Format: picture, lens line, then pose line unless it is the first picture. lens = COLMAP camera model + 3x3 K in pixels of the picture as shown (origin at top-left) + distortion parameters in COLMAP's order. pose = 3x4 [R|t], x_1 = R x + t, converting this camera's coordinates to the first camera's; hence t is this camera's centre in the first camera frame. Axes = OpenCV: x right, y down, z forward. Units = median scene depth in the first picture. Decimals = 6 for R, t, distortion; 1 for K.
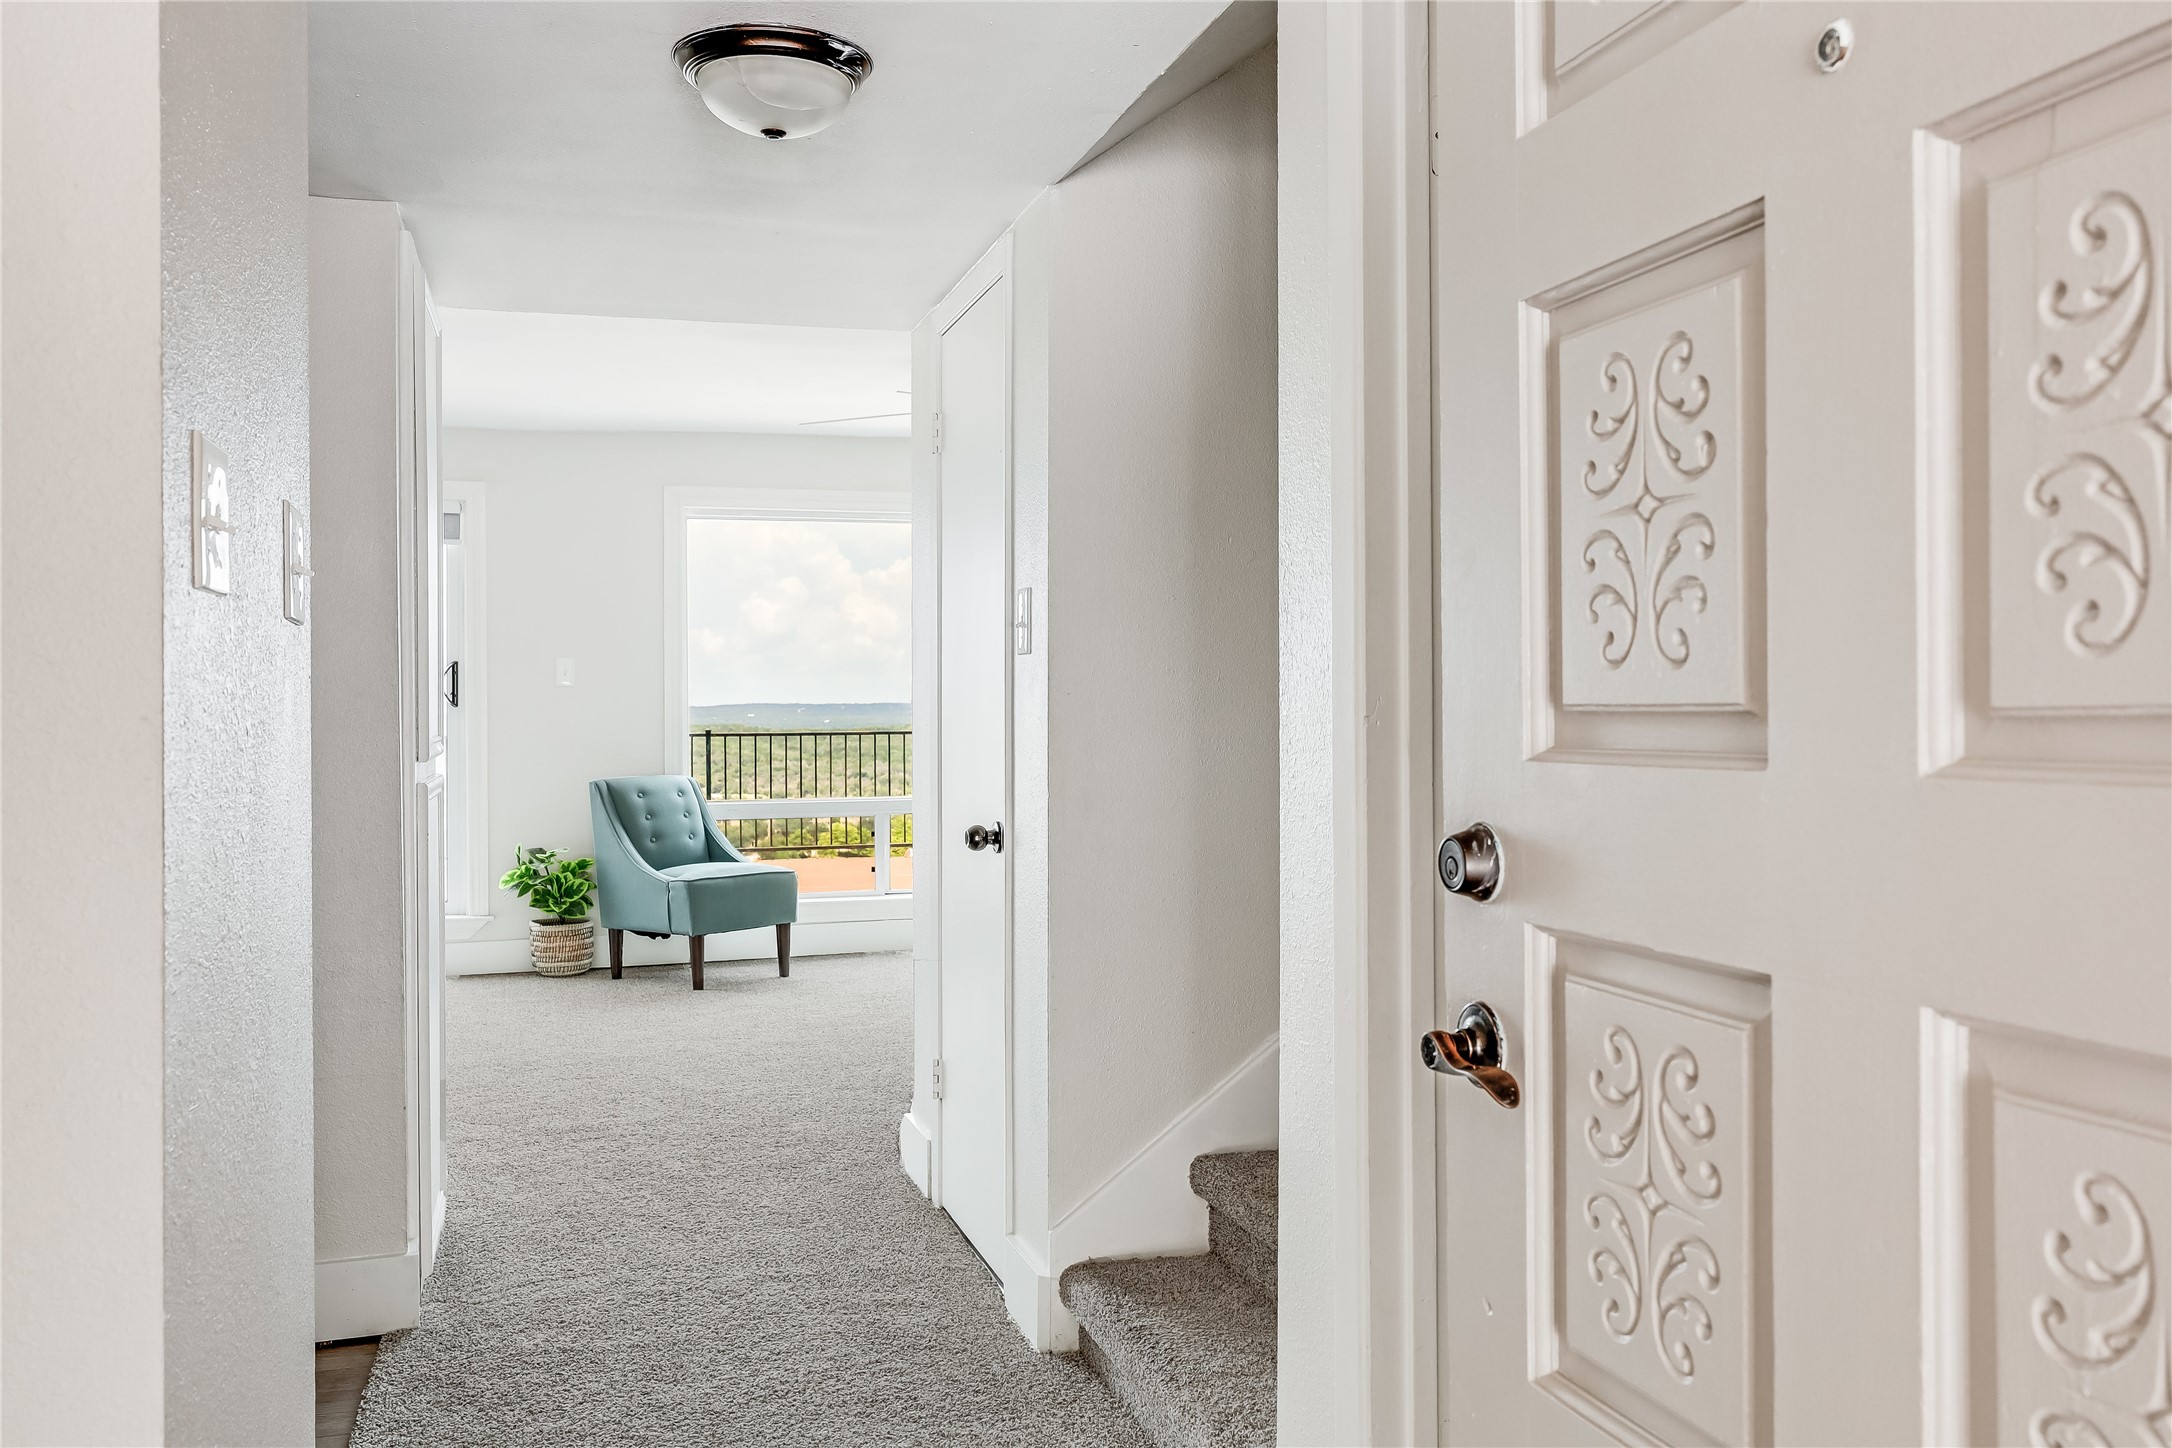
lens RADIAL K [[1803.8, 0, 1085.5], [0, 1803.8, 726.7], [0, 0, 1]] dist [0.006758, -0.005947]
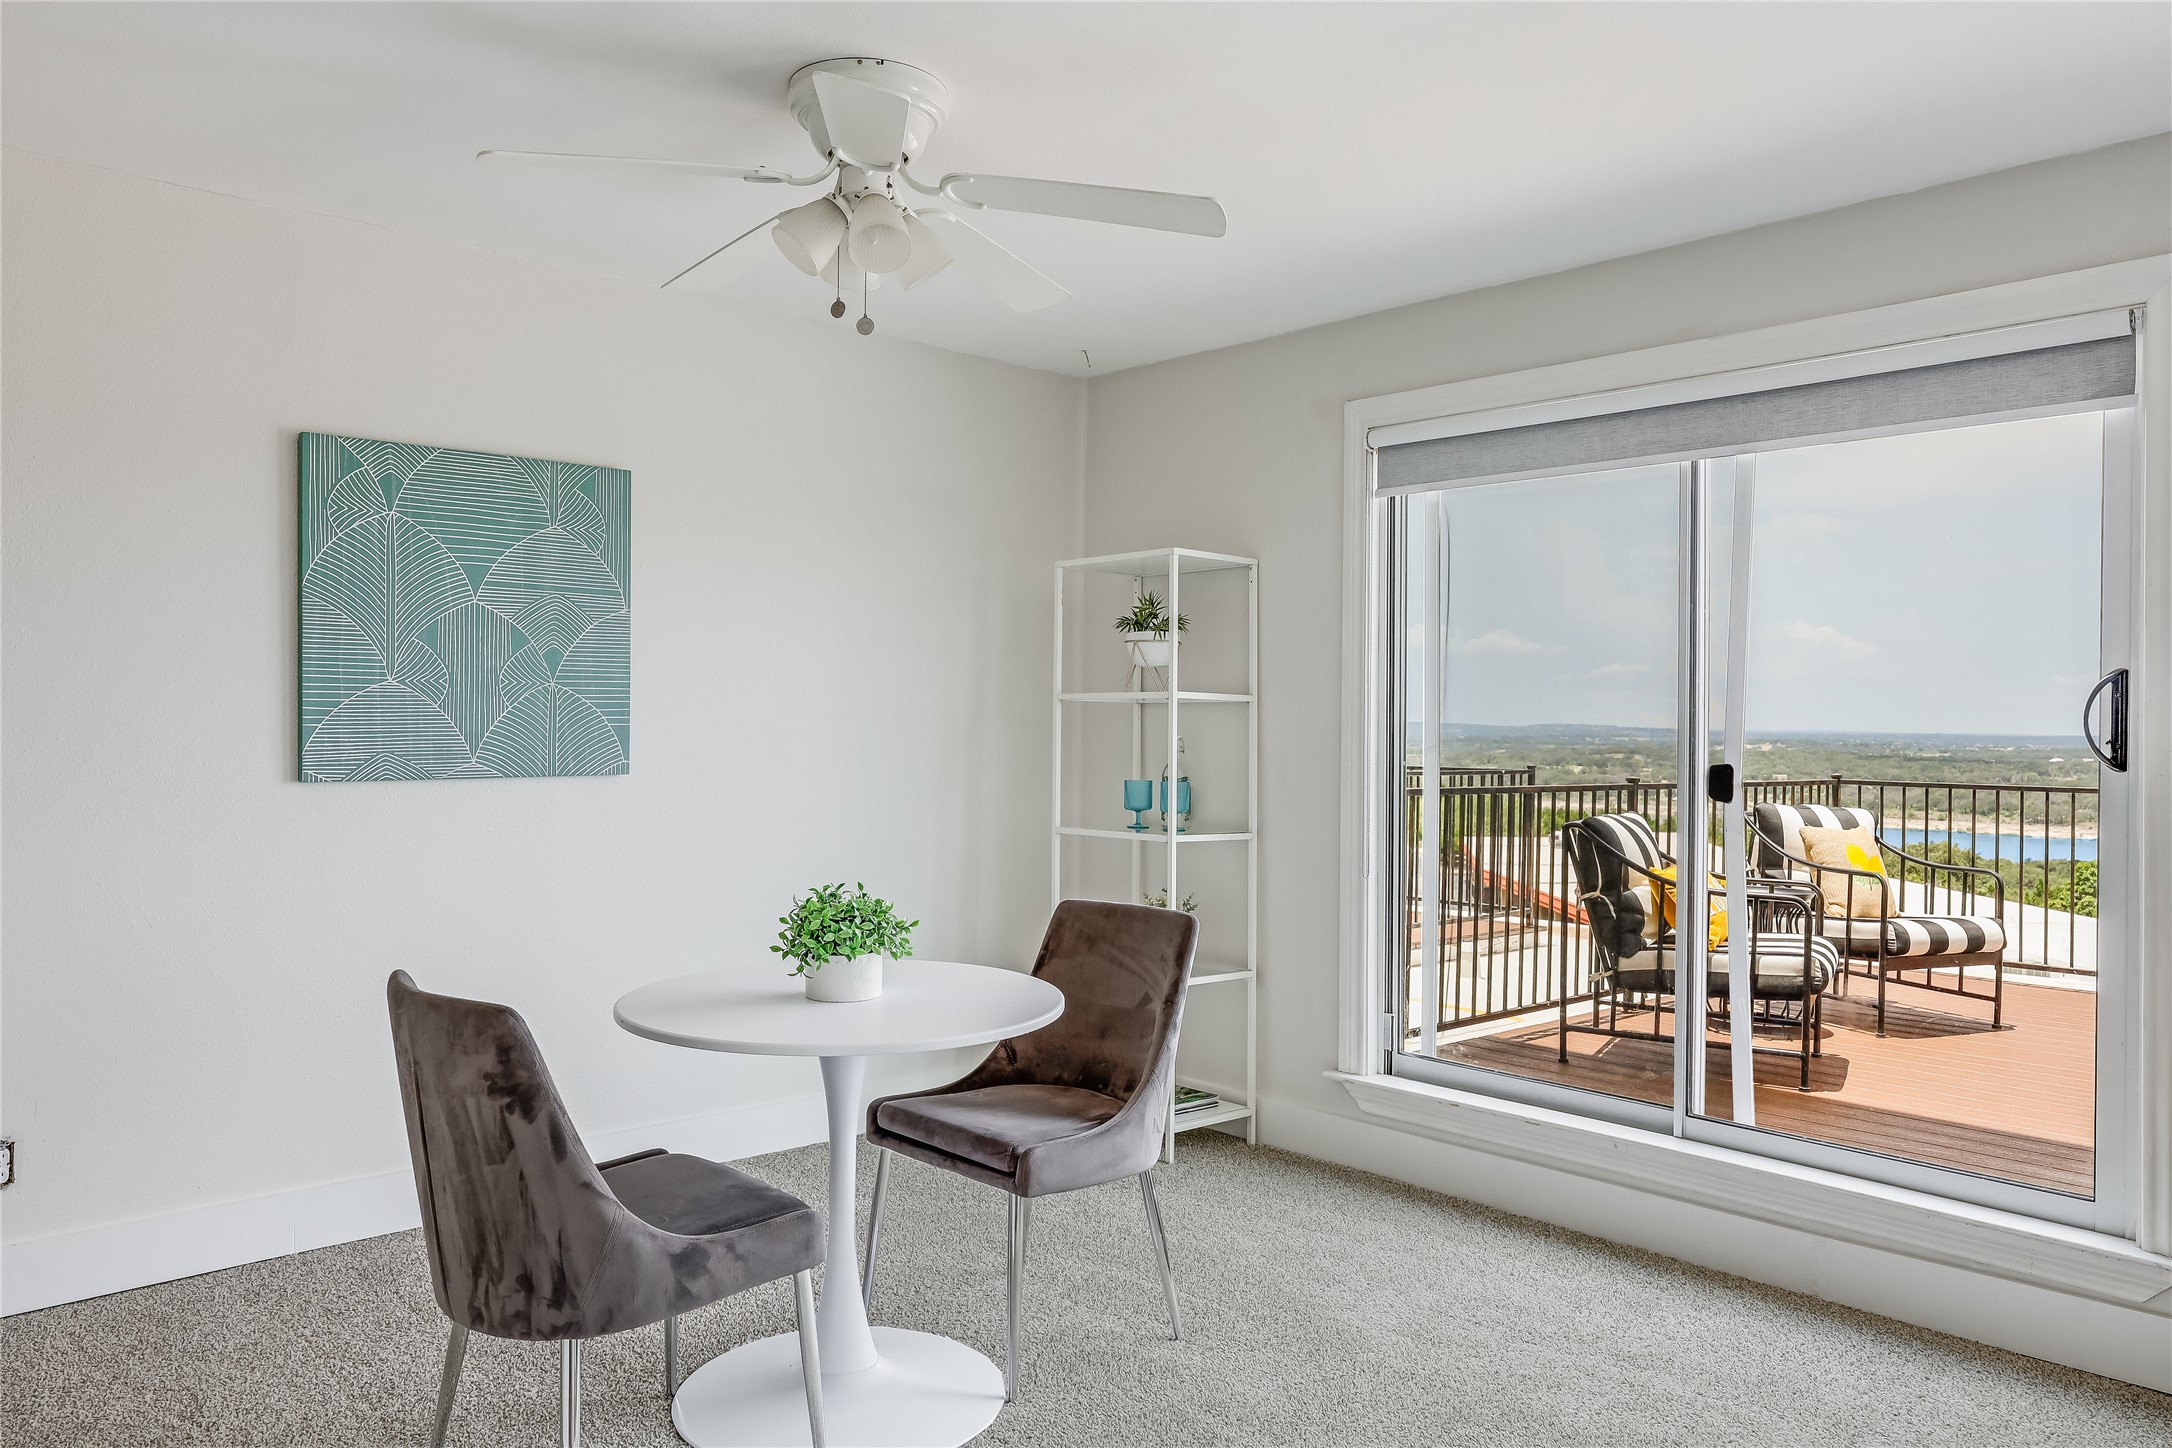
lens RADIAL K [[1528.1, 0, 1081.7], [0, 1528.1, 722.9], [0, 0, 1]] dist [0.010389, -0.000309]
pose [[0.434534, 0.007483, -0.900624, -0.119665], [-0.017666, 0.999844, -0.000216, -0.018615], [0.900482, 0.016004, 0.434599, 0.605128]]
